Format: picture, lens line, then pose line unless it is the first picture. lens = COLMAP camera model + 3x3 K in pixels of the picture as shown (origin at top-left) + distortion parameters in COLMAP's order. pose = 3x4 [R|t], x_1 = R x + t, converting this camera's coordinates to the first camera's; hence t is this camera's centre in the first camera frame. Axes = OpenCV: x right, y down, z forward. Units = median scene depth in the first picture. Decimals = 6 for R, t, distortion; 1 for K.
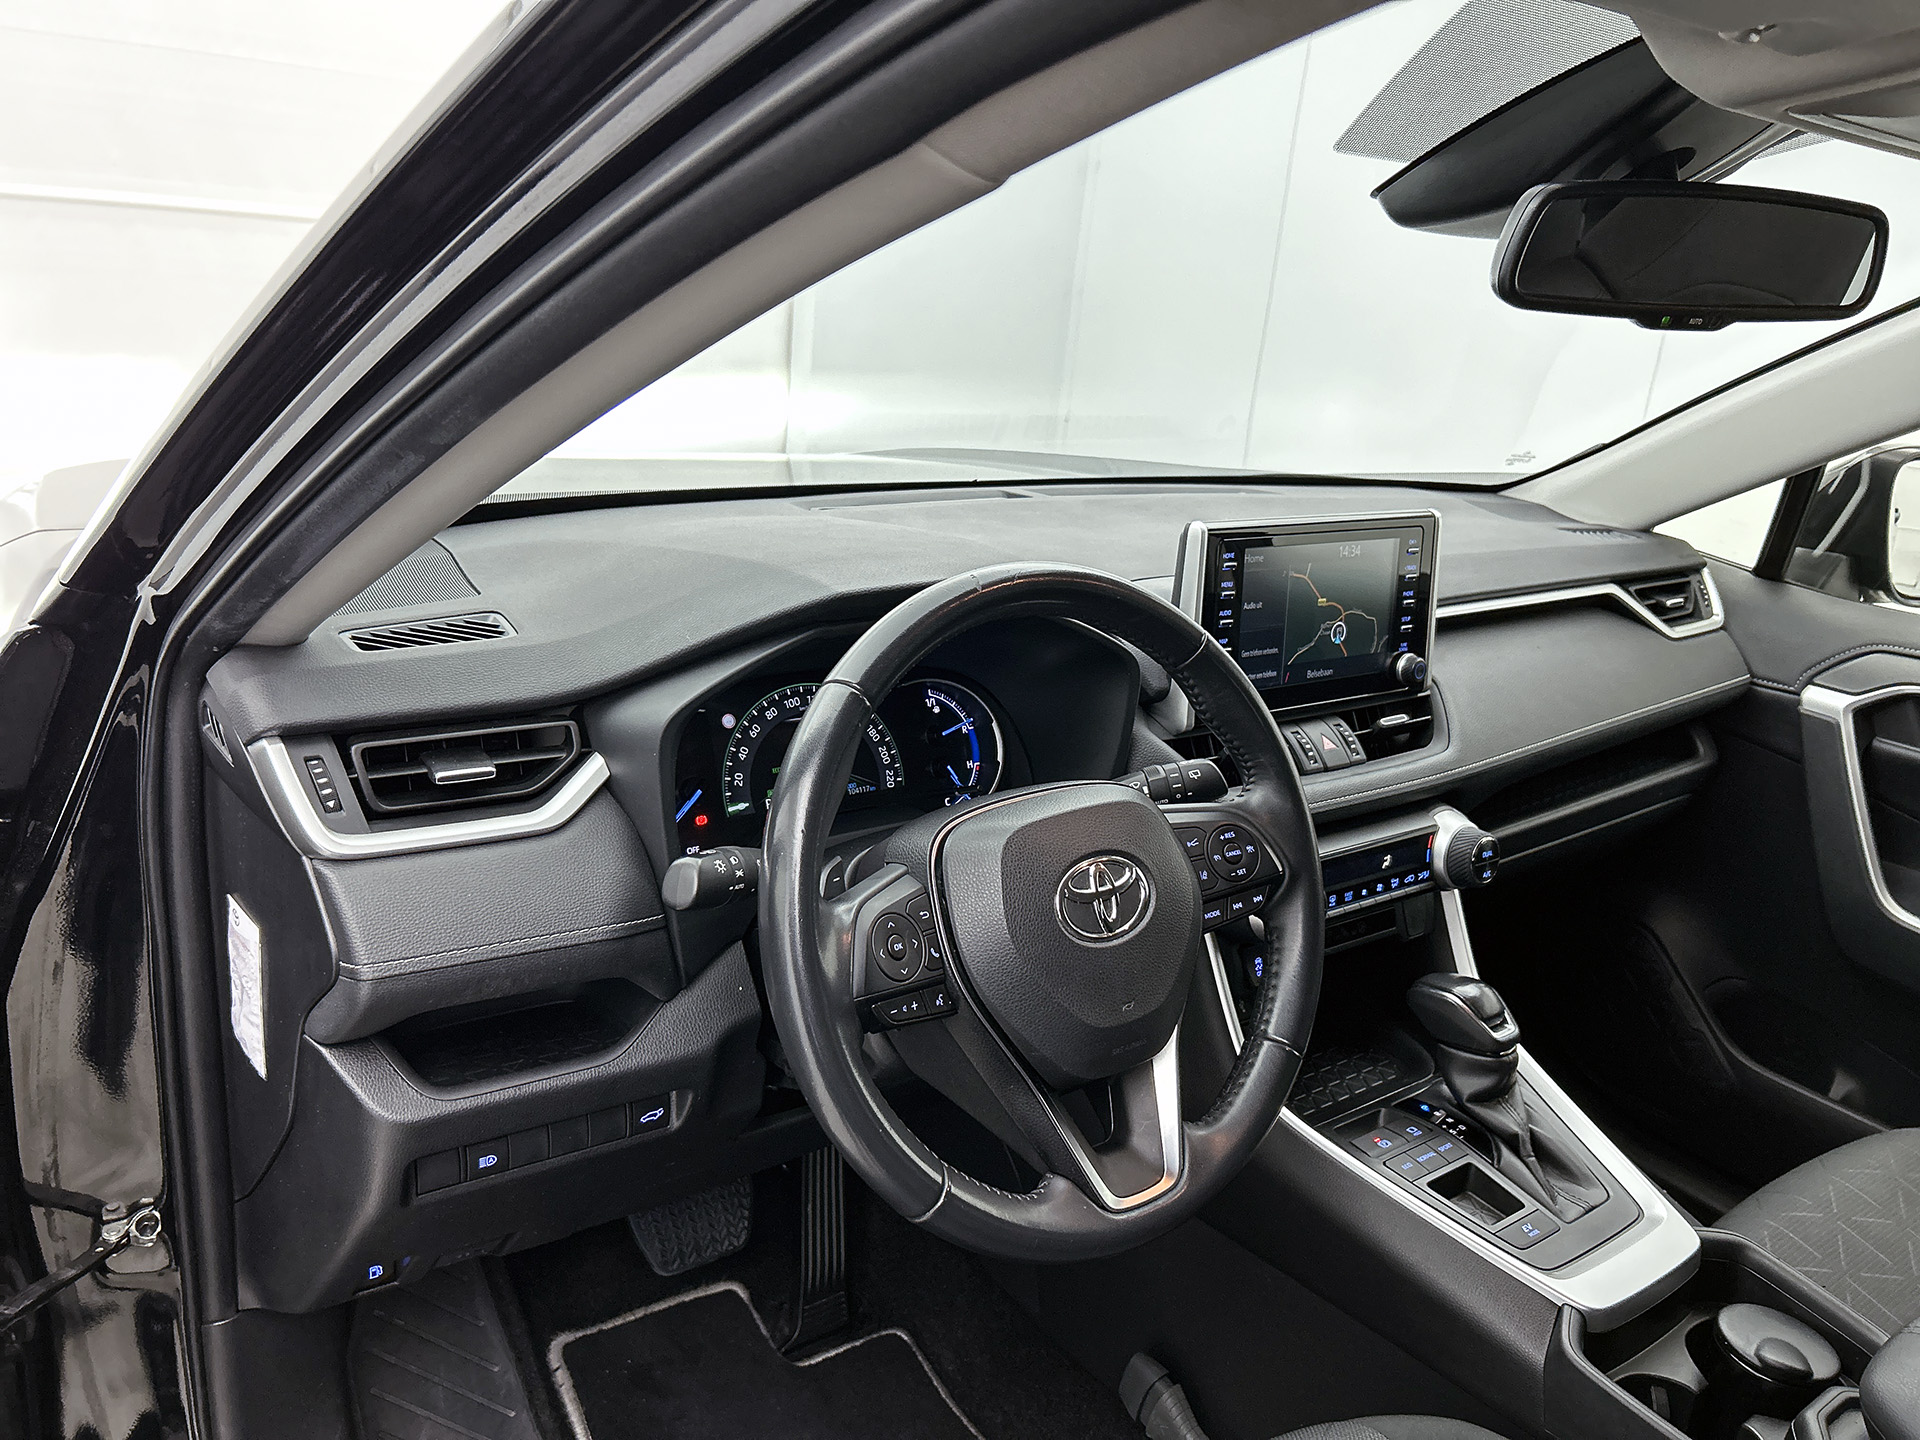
lens RADIAL K [[1454.9, 0, 960.0], [0, 1454.9, 720.0], [0, 0, 1]] dist [0.077978, -0.104223]
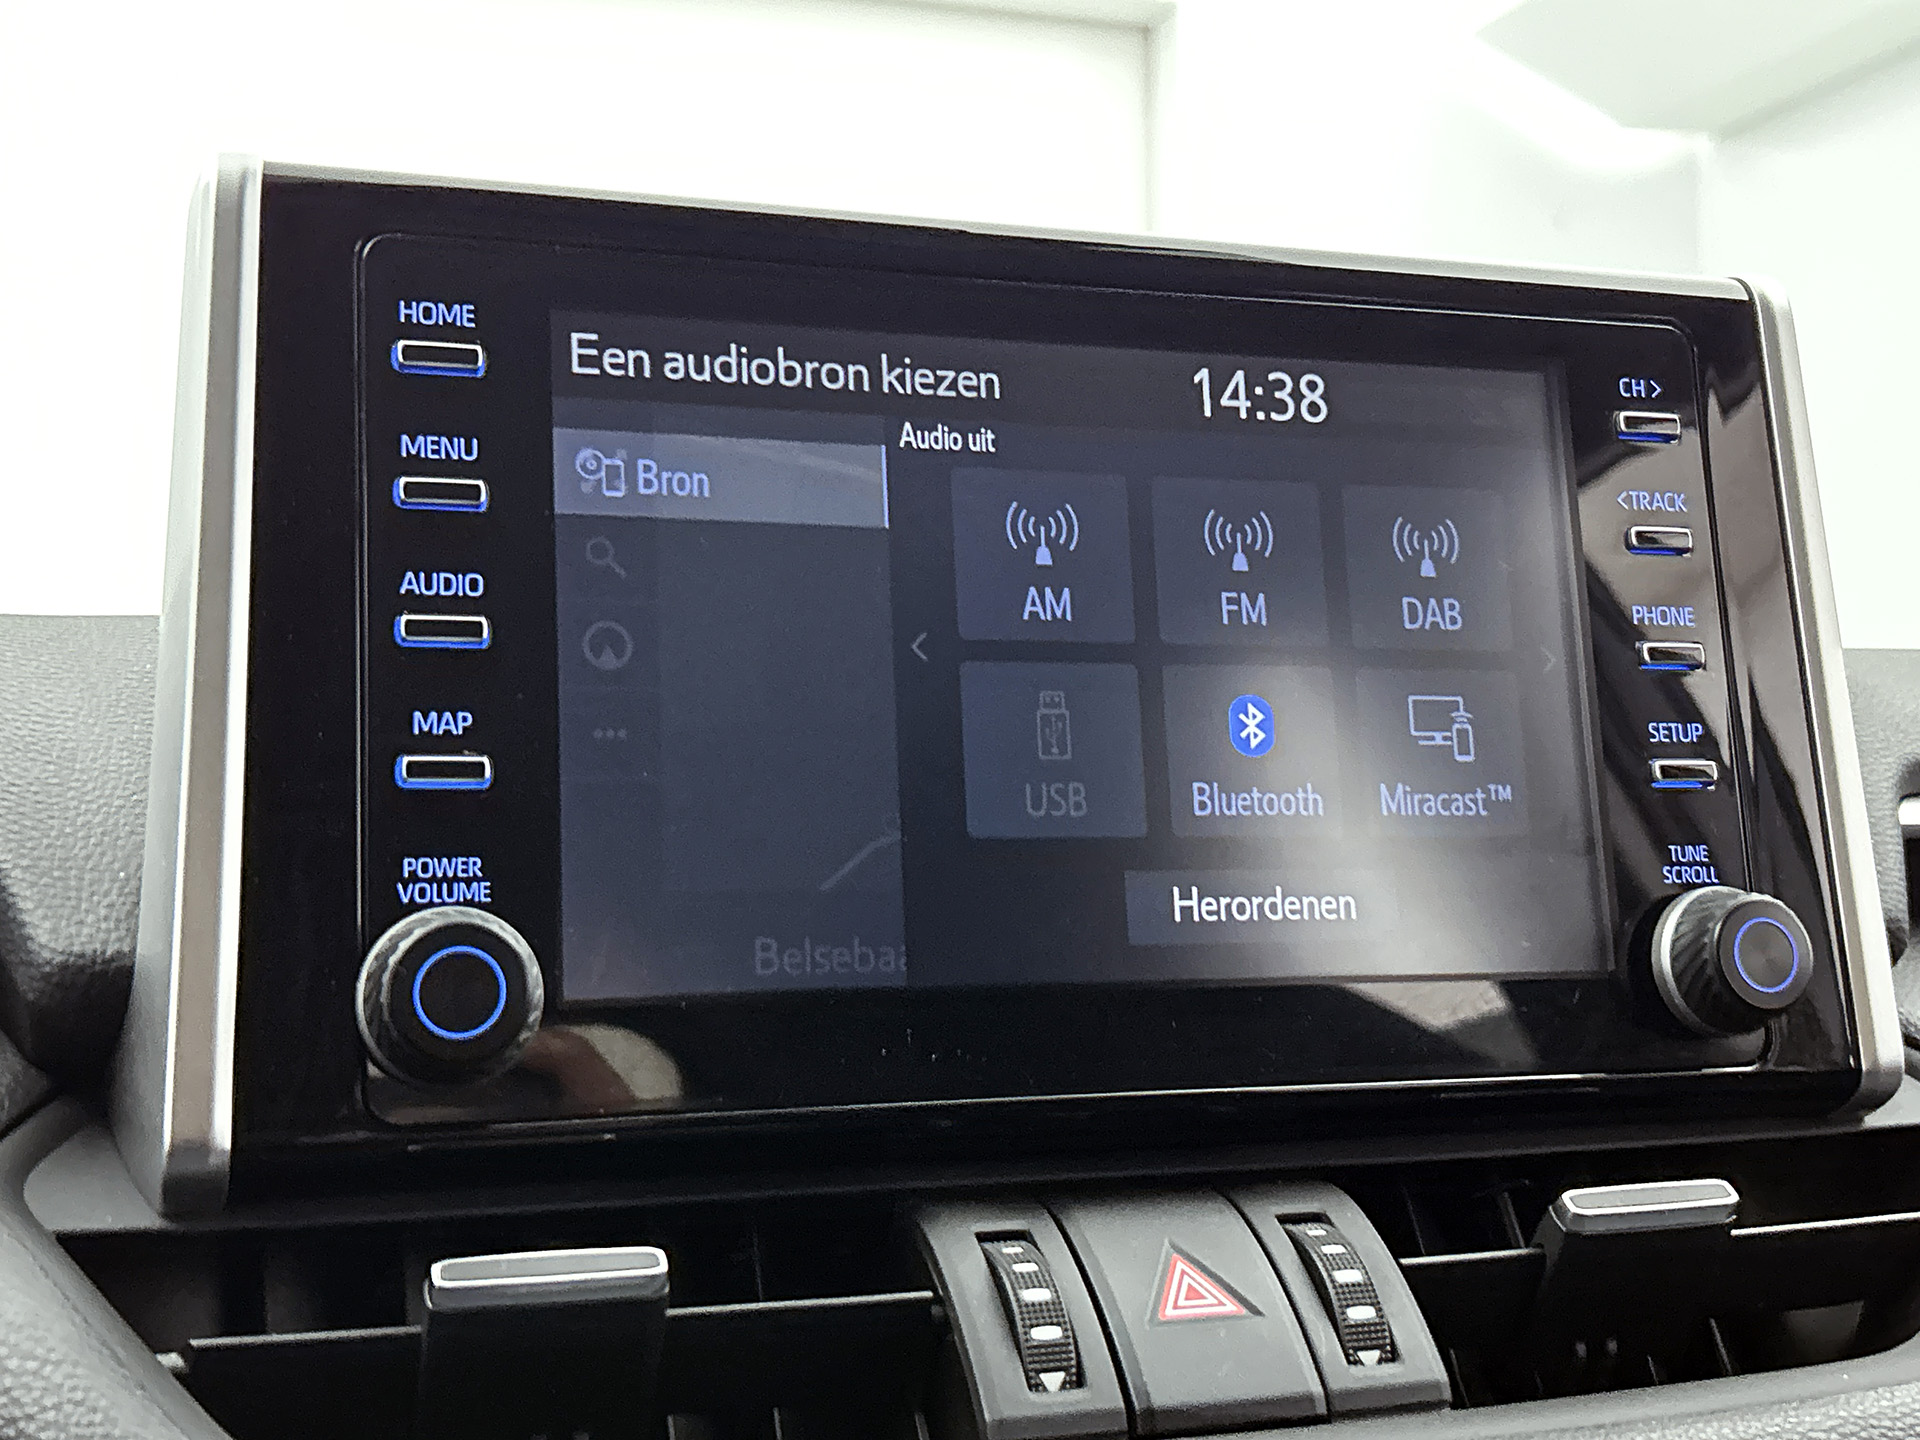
lens RADIAL K [[2358.4, 0, 960.0], [0, 2358.4, 720.0], [0, 0, 1]] dist [0.117138, -0.332582]
pose [[0.947570, -0.115836, -0.297813, 0.325857], [-0.006745, 0.924526, -0.381059, 0.065579], [0.319476, 0.363089, 0.875272, 0.698319]]
